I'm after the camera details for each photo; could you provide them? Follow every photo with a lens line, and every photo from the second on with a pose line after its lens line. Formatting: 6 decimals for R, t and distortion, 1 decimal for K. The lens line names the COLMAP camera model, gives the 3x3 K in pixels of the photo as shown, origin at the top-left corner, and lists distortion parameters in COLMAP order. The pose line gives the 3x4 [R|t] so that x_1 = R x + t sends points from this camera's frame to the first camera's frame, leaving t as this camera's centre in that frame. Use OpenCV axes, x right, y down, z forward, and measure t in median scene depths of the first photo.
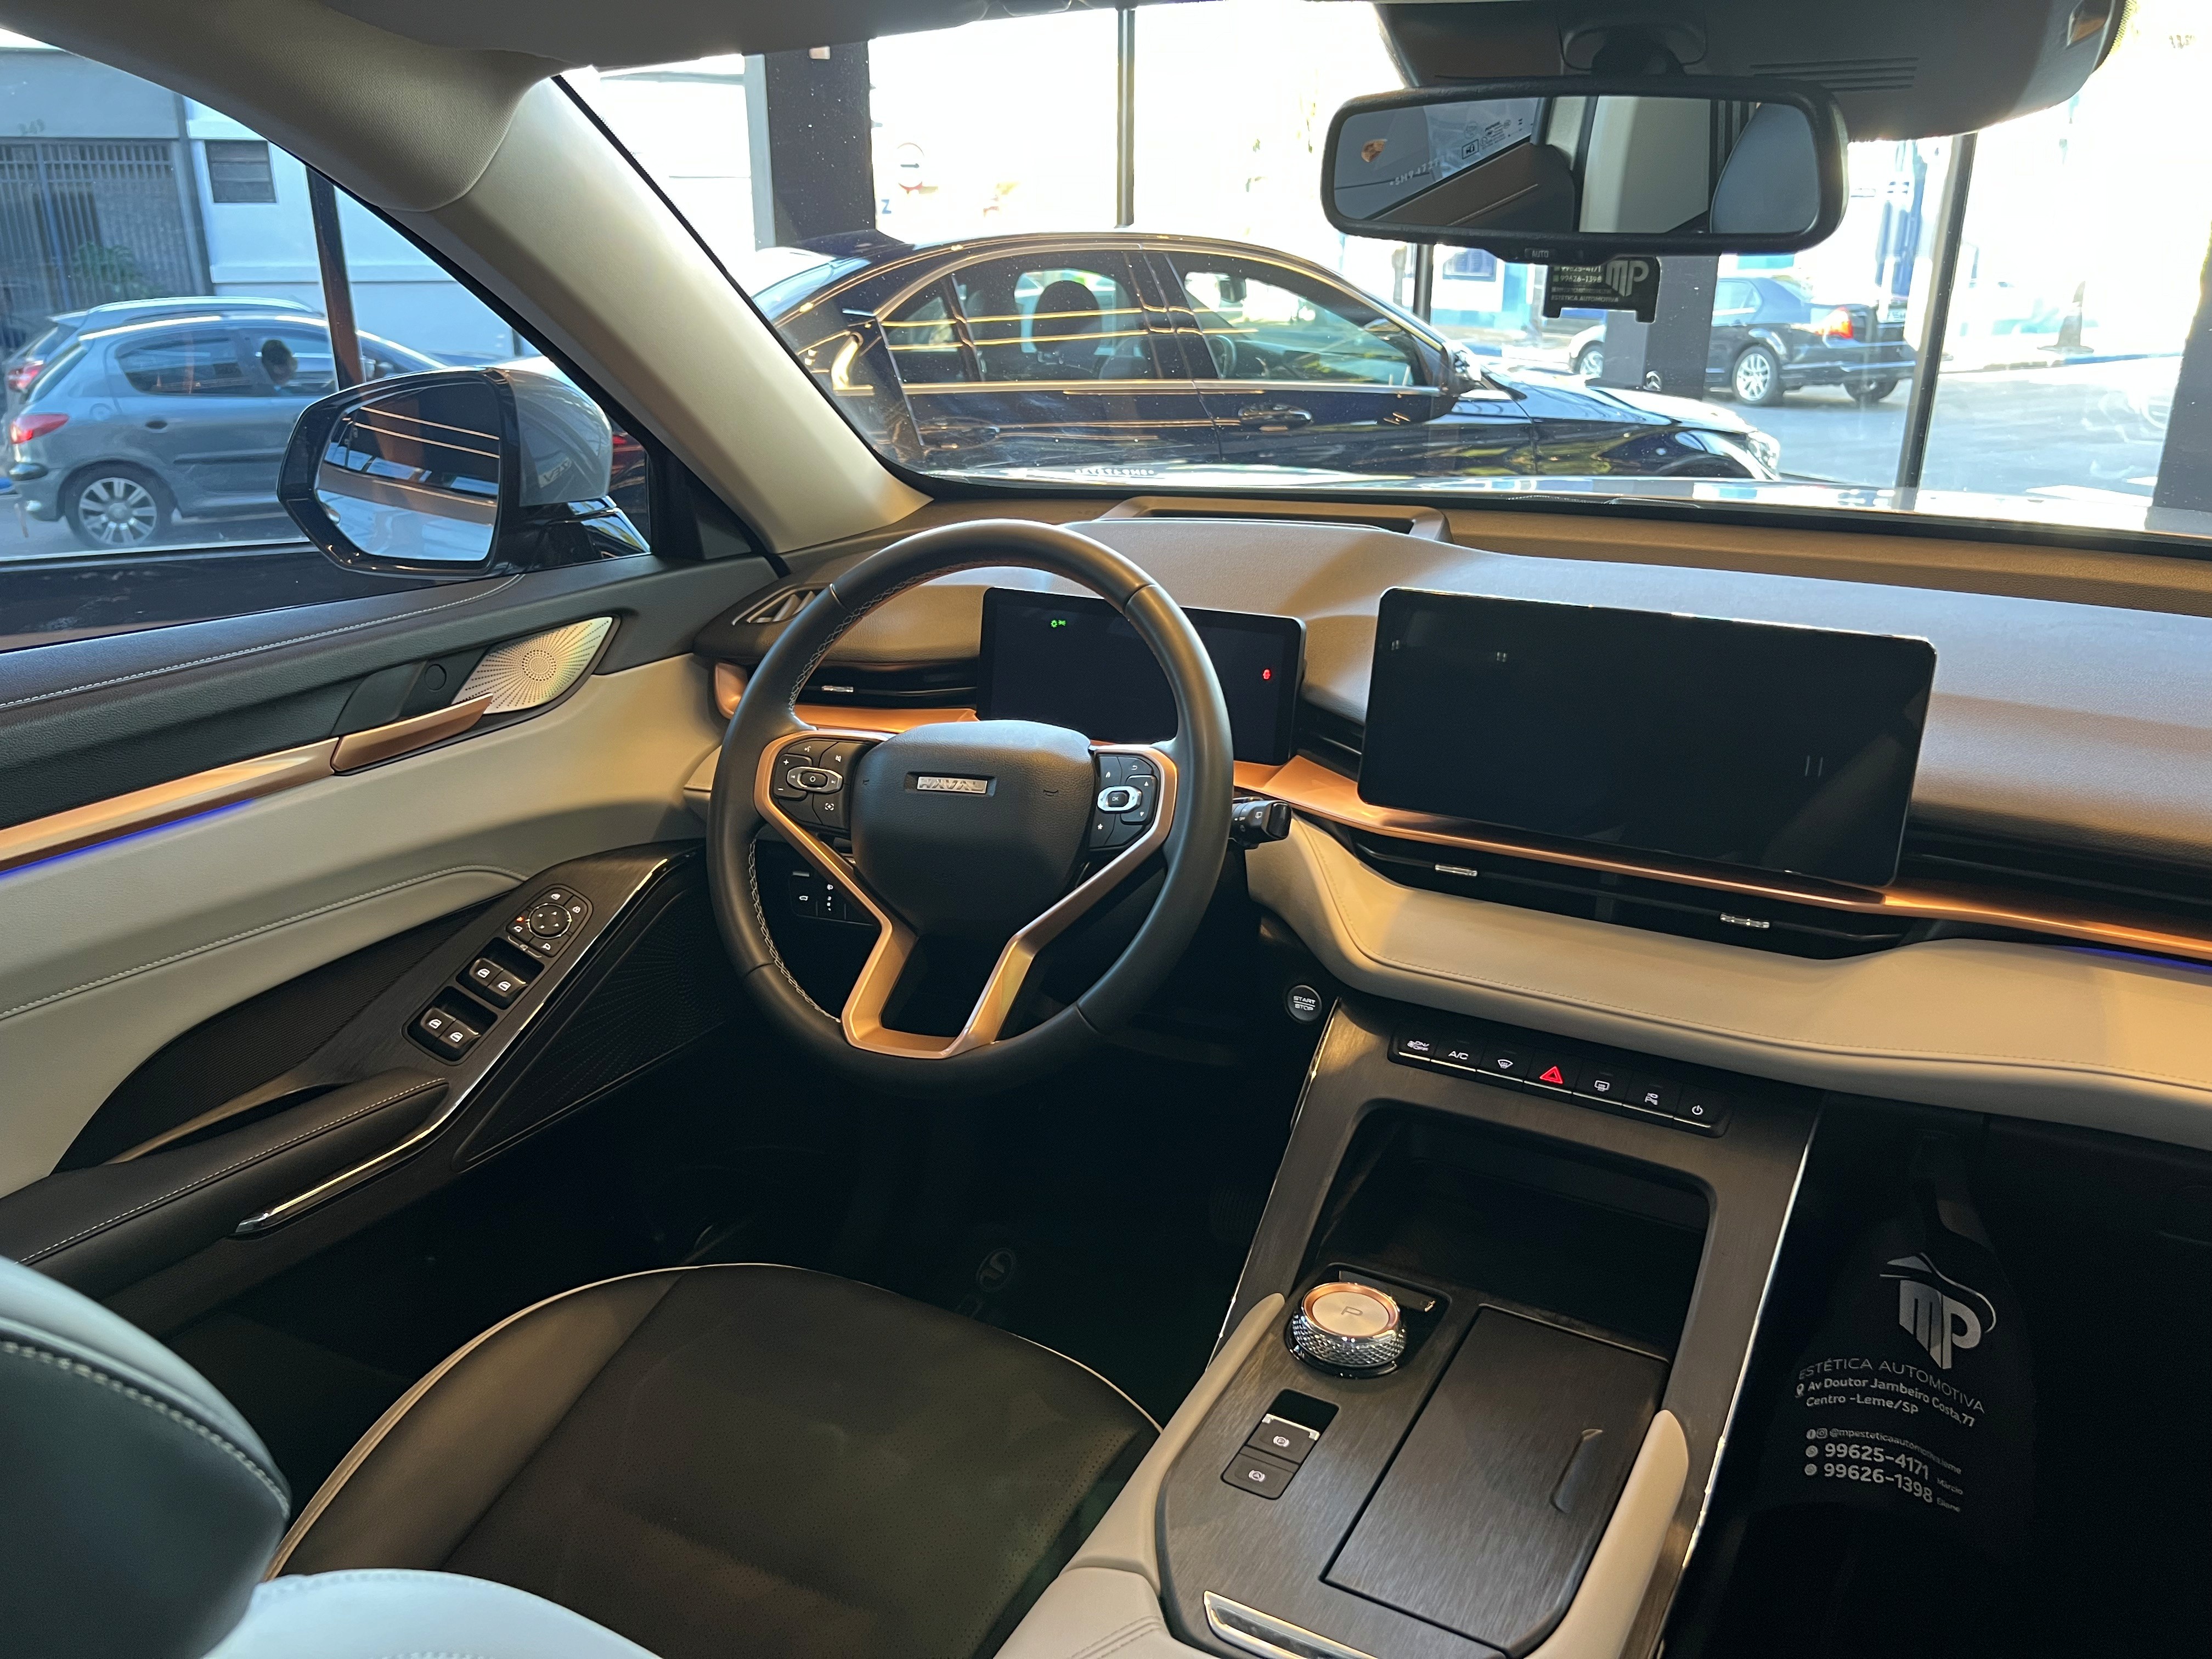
lens RADIAL K [[1667.5, 0, 1111.8], [0, 1667.5, 835.9], [0, 0, 1]] dist [0.054933, -0.080537]
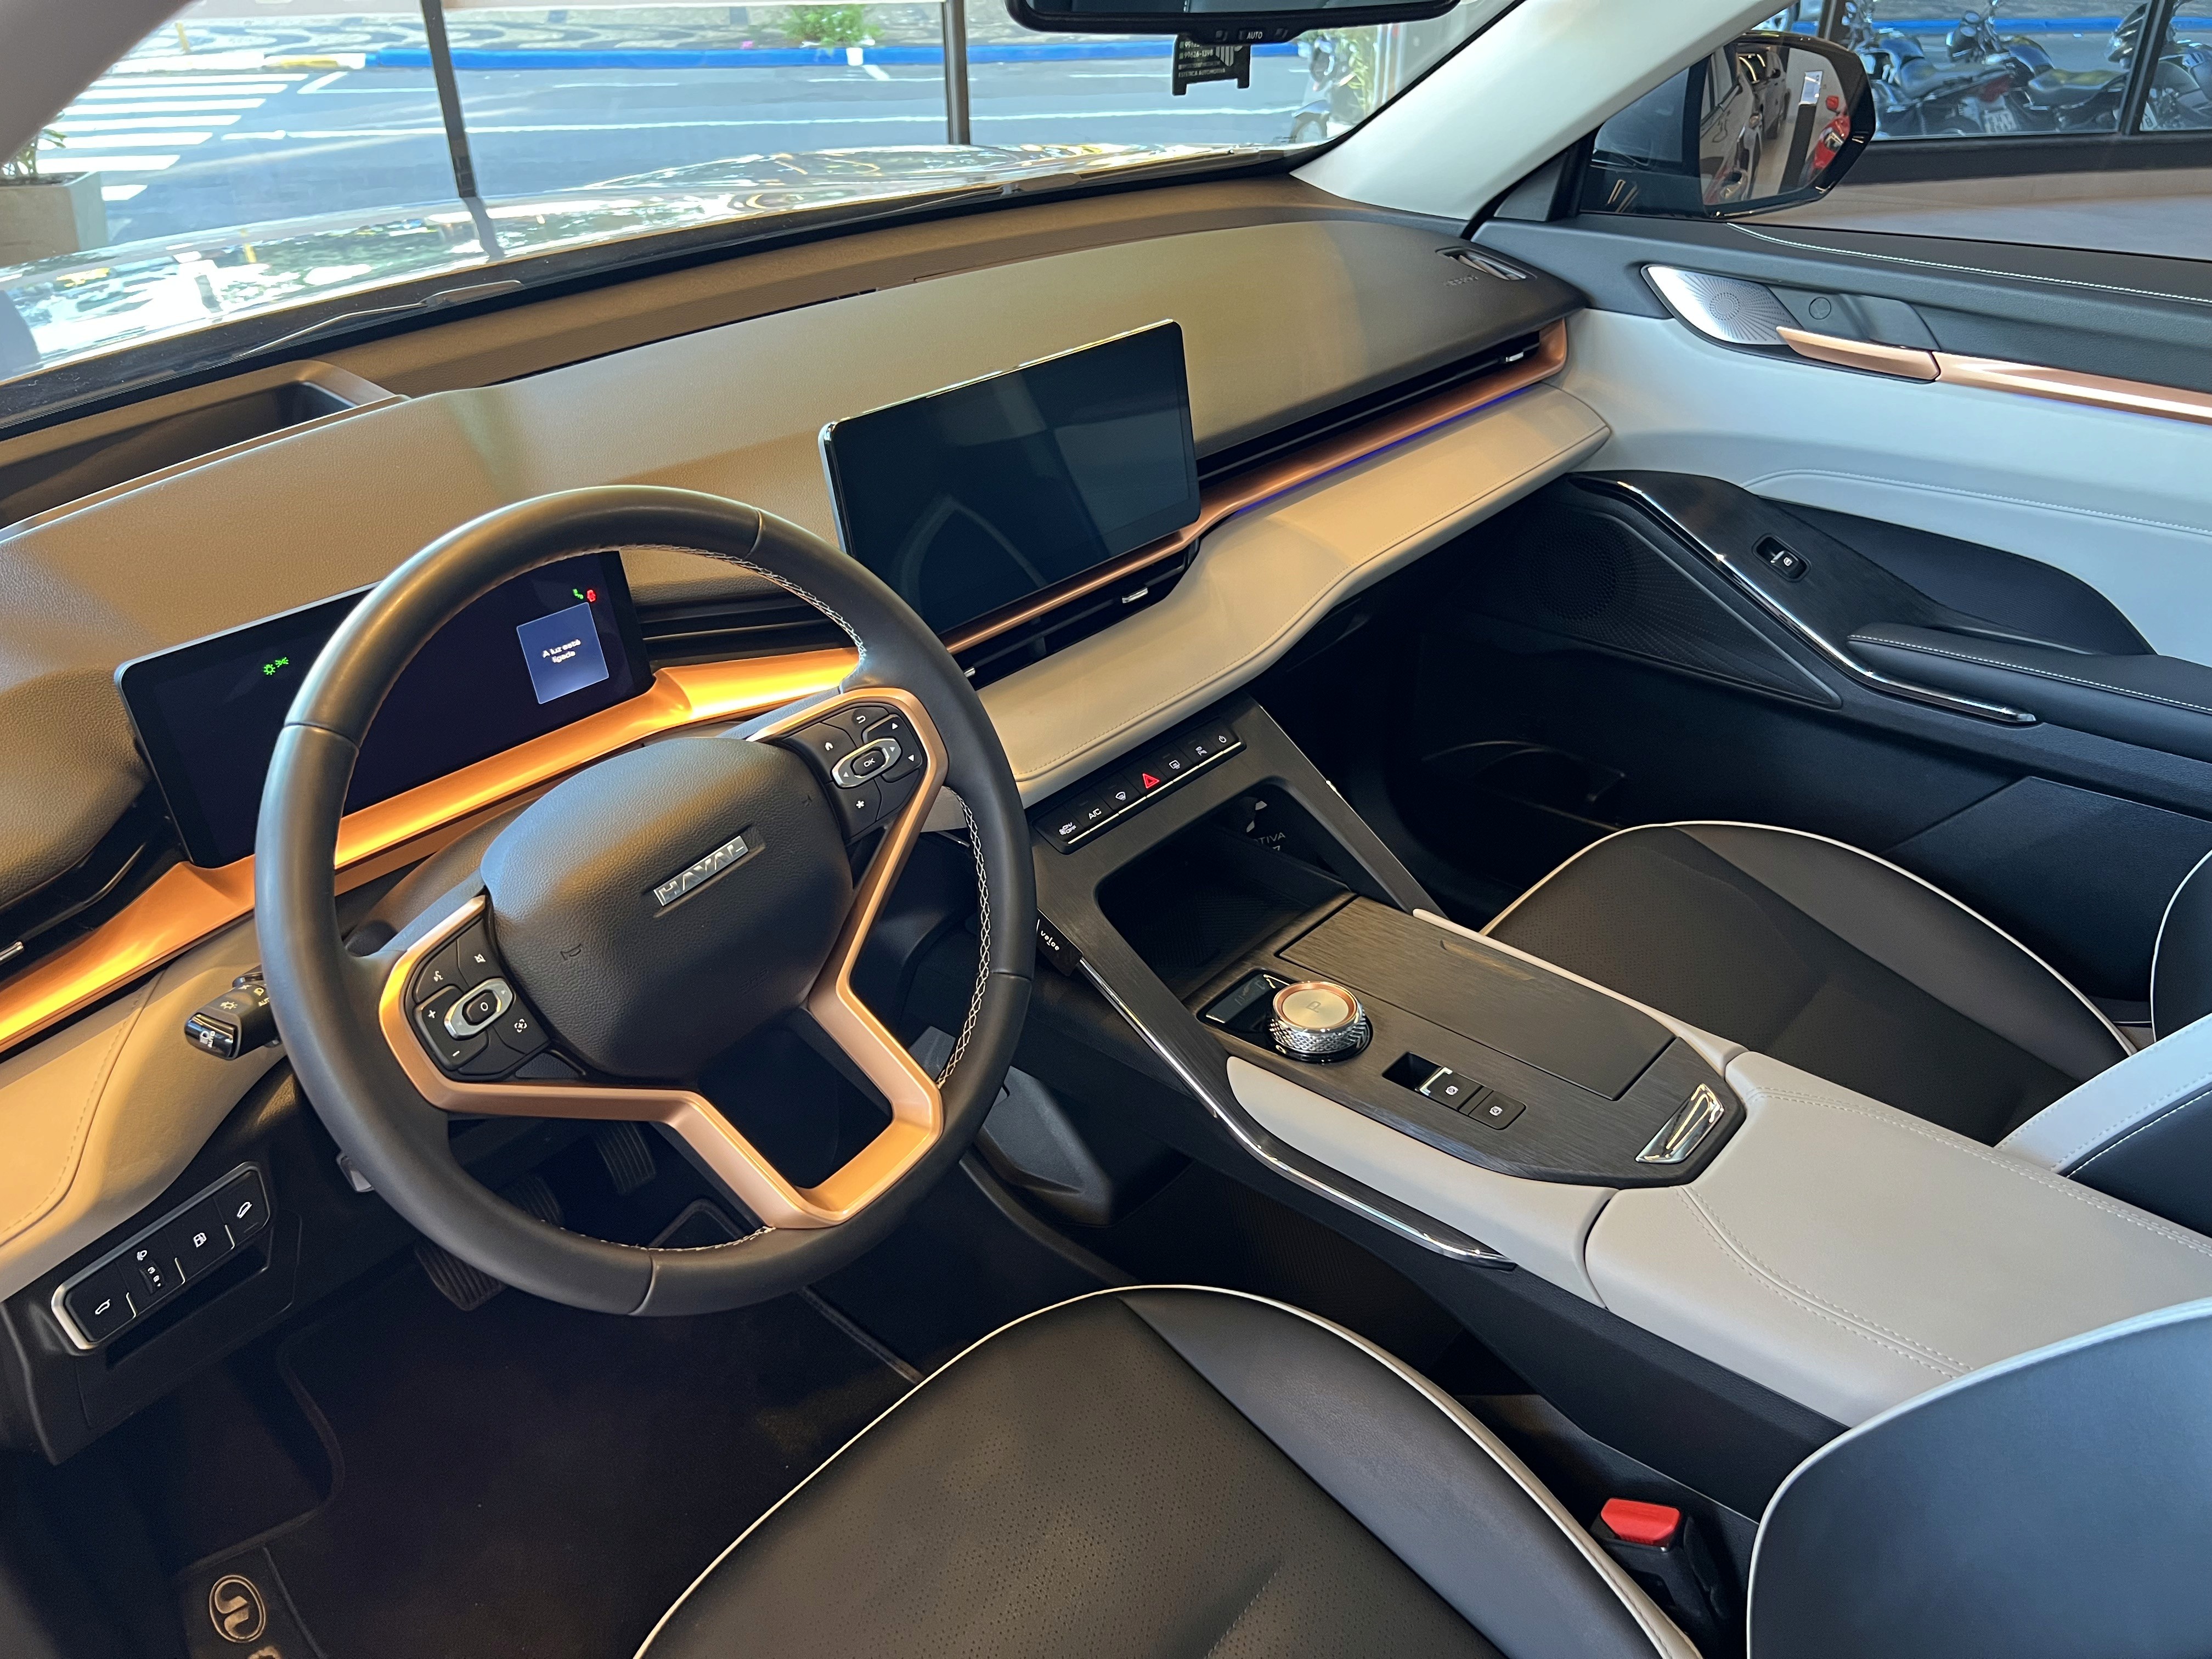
lens RADIAL K [[1667.5, 0, 1111.8], [0, 1667.5, 835.9], [0, 0, 1]] dist [0.054933, -0.080537]
pose [[0.215404, -0.506163, 0.835105, -0.756984], [0.335214, 0.841543, 0.423601, -0.335913], [-0.917187, 0.188693, 0.350945, 0.674748]]
